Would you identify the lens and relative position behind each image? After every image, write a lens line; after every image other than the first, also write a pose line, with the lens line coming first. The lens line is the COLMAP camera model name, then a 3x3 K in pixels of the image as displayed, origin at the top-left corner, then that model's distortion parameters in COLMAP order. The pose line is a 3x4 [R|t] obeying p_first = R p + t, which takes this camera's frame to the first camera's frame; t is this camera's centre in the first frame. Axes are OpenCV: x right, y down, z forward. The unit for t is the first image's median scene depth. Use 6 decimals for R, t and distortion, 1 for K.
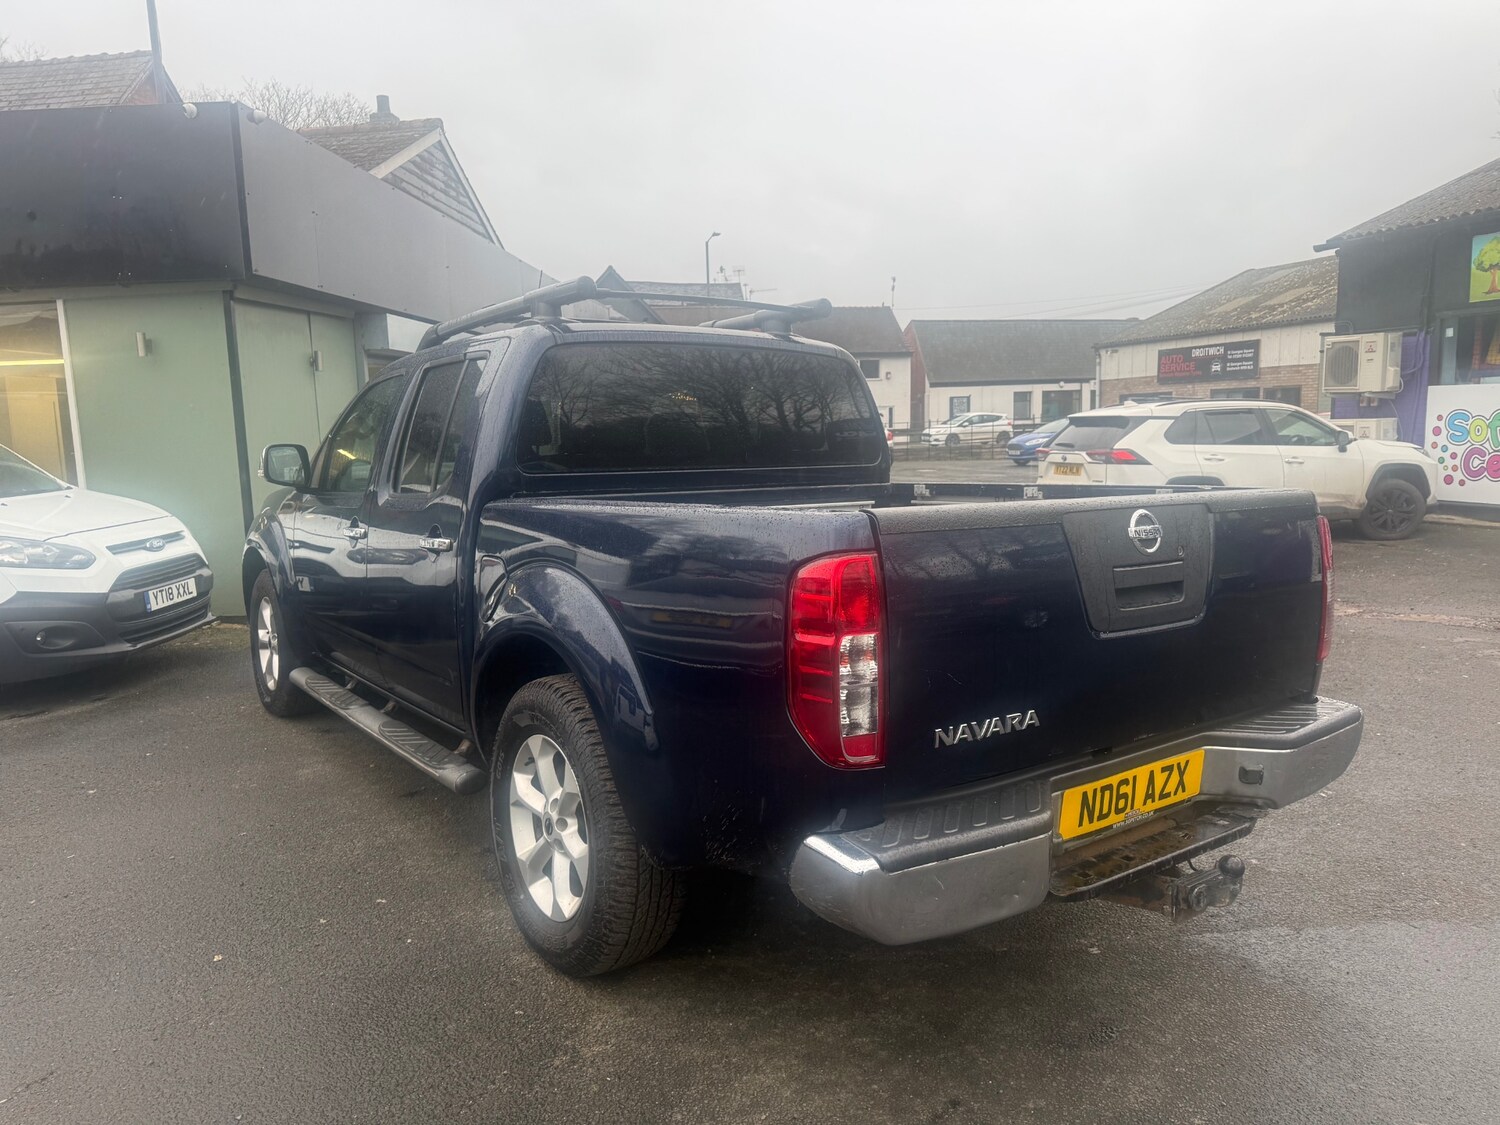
lens RADIAL K [[1047.4, 0, 751.3], [0, 1047.4, 554.6], [0, 0, 1]] dist [0.114763, -0.188802]
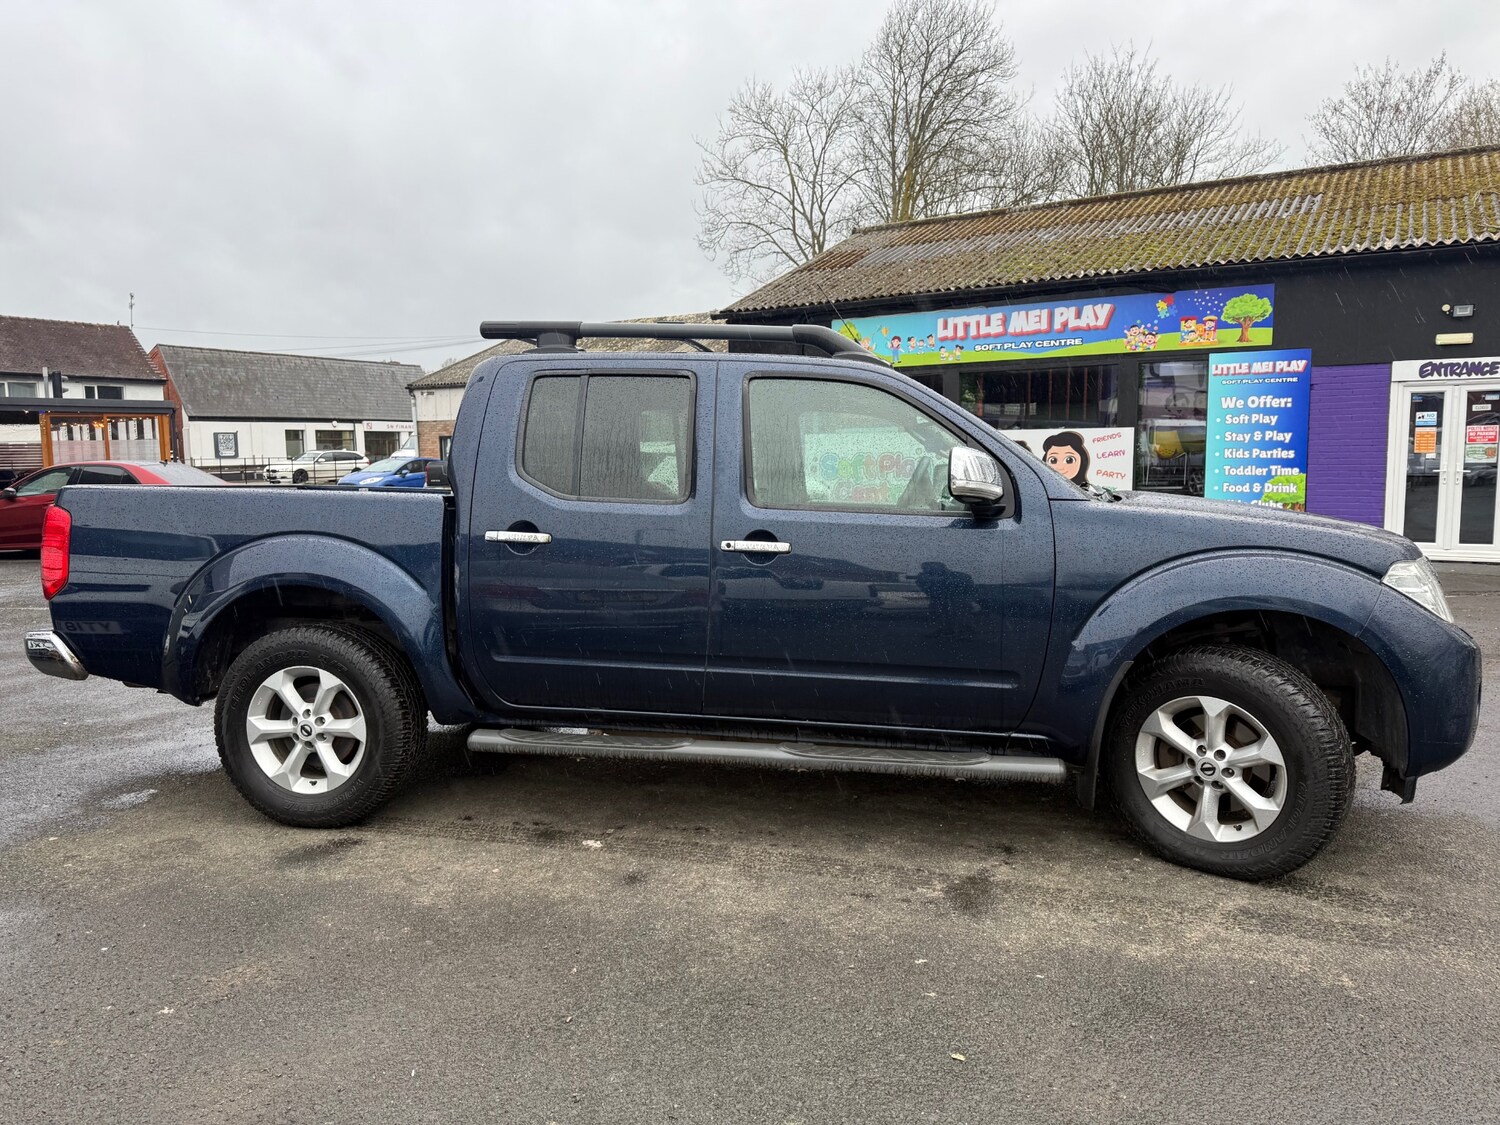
lens RADIAL K [[1047.4, 0, 751.3], [0, 1047.4, 554.6], [0, 0, 1]] dist [0.114763, -0.188802]
pose [[0.759836, -0.046708, 0.648435, -0.264539], [0.073149, 0.997224, -0.013885, -0.001757], [-0.645987, 0.057983, 0.761143, 0.106608]]
